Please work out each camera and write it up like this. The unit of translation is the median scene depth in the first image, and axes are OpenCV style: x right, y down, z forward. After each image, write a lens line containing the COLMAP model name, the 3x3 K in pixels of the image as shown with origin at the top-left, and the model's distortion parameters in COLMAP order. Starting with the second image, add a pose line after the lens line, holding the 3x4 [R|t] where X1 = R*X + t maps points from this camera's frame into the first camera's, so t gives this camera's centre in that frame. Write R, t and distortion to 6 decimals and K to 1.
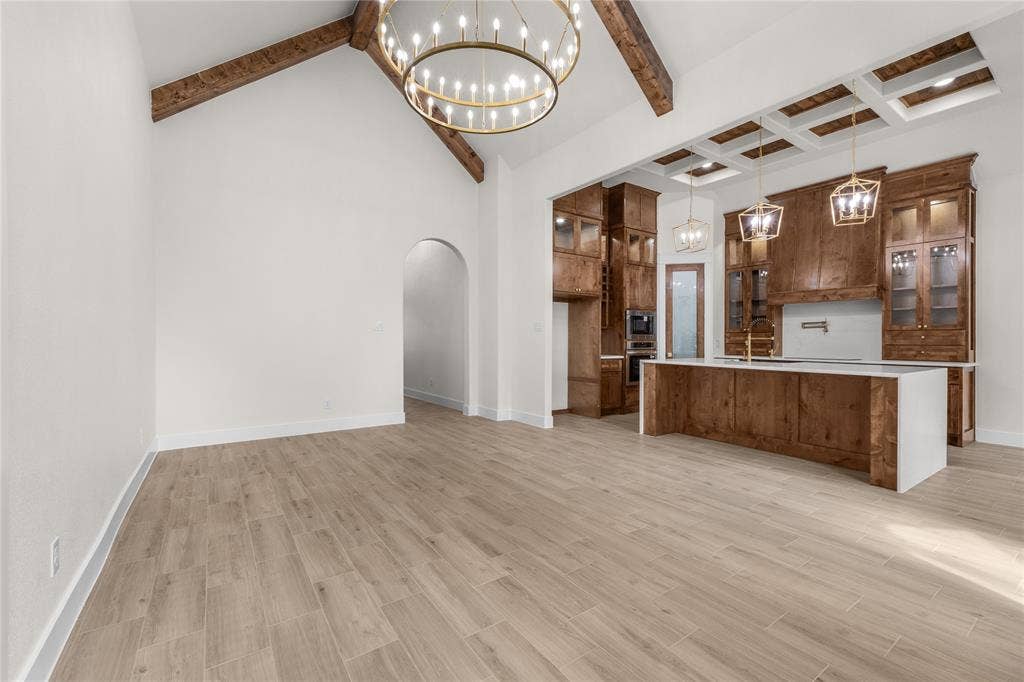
lens RADIAL K [[435.1, 0, 516.3], [0, 435.1, 342.2], [0, 0, 1]] dist [0.007340, -0.000954]
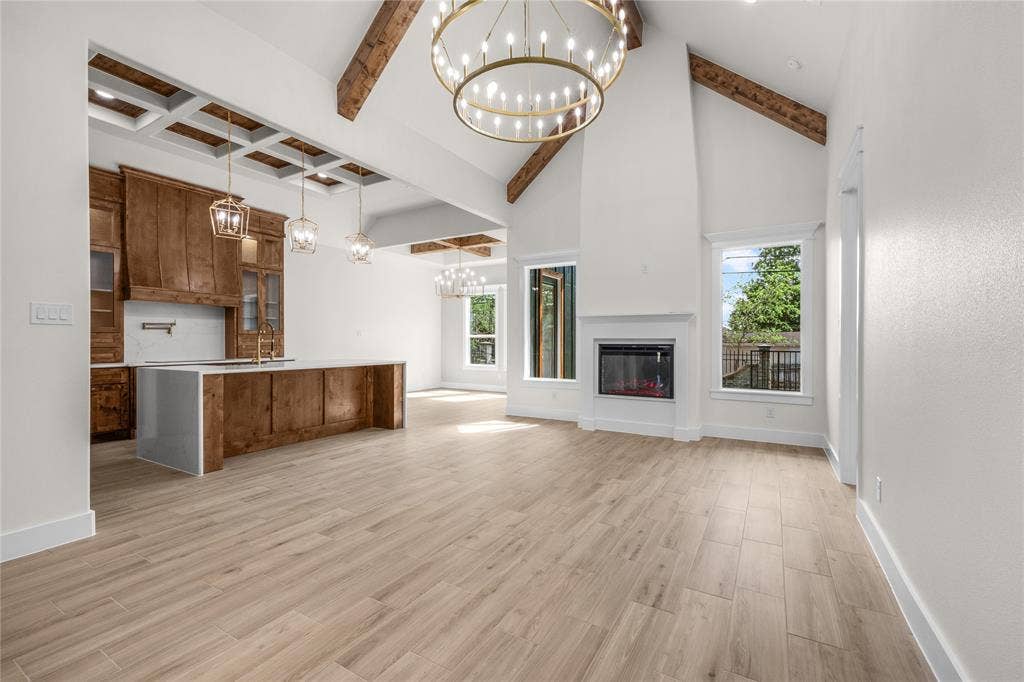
lens RADIAL K [[435.1, 0, 512.6], [0, 435.1, 342.3], [0, 0, 1]] dist [0.007340, -0.000954]
pose [[-0.409558, -0.003487, 0.912278, -0.601293], [0.003811, 0.999977, 0.005533, -0.008423], [-0.912276, 0.005743, -0.409535, 0.870169]]
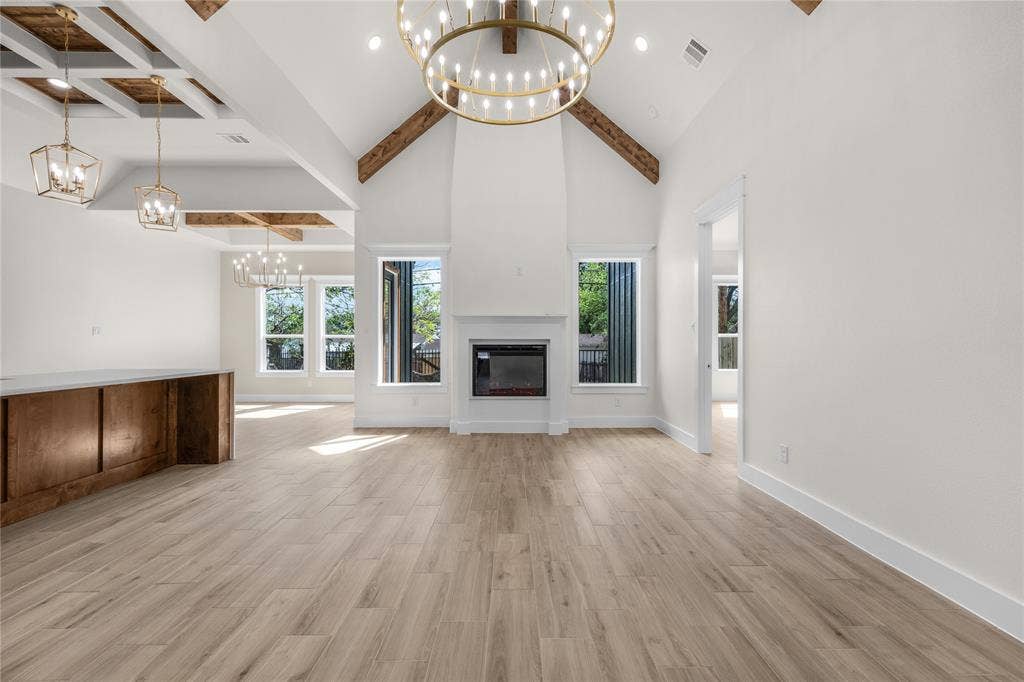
lens RADIAL K [[435.1, 0, 513.6], [0, 435.1, 342.4], [0, 0, 1]] dist [0.007340, -0.000954]
pose [[-0.821053, -0.000058, 0.570852, -0.372315], [0.003829, 0.999977, 0.005609, -0.008584], [-0.570839, 0.006791, -0.821034, 1.047454]]
